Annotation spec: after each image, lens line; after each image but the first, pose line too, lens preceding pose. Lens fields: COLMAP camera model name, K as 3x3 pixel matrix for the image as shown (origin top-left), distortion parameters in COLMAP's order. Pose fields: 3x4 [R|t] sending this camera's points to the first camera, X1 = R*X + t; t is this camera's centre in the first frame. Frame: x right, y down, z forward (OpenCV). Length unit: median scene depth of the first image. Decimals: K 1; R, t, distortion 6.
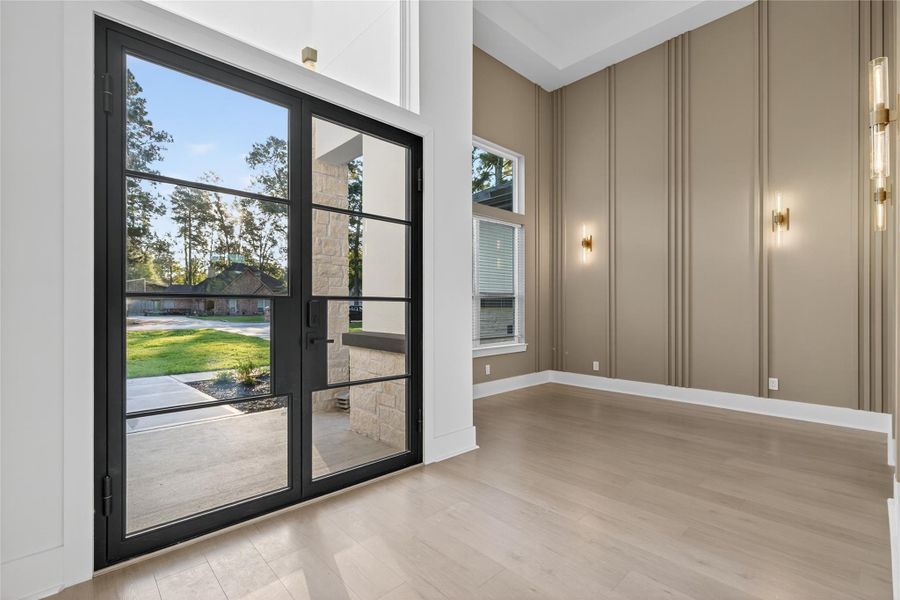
lens RADIAL K [[412.7, 0, 447.7], [0, 412.7, 307.0], [0, 0, 1]] dist [0.005094, 0.001052]
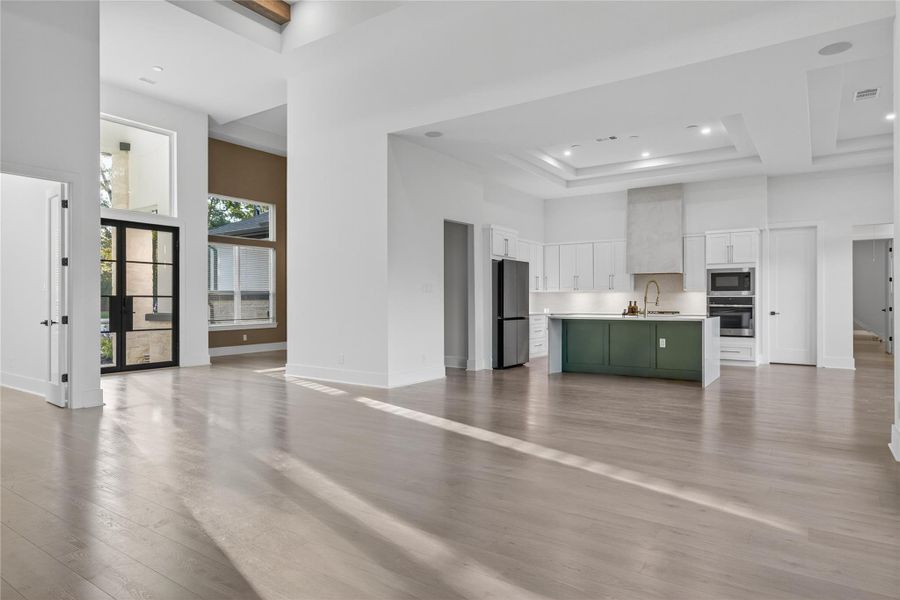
lens RADIAL K [[534.9, 0, 450.0], [0, 534.9, 300.0], [0, 0, 1]] dist [-0.001560, 0.030588]
pose [[0.976181, -0.001117, 0.216953, 0.461972], [0.000898, 0.999999, 0.001108, -0.001079], [-0.216954, -0.000887, 0.976181, -1.364011]]
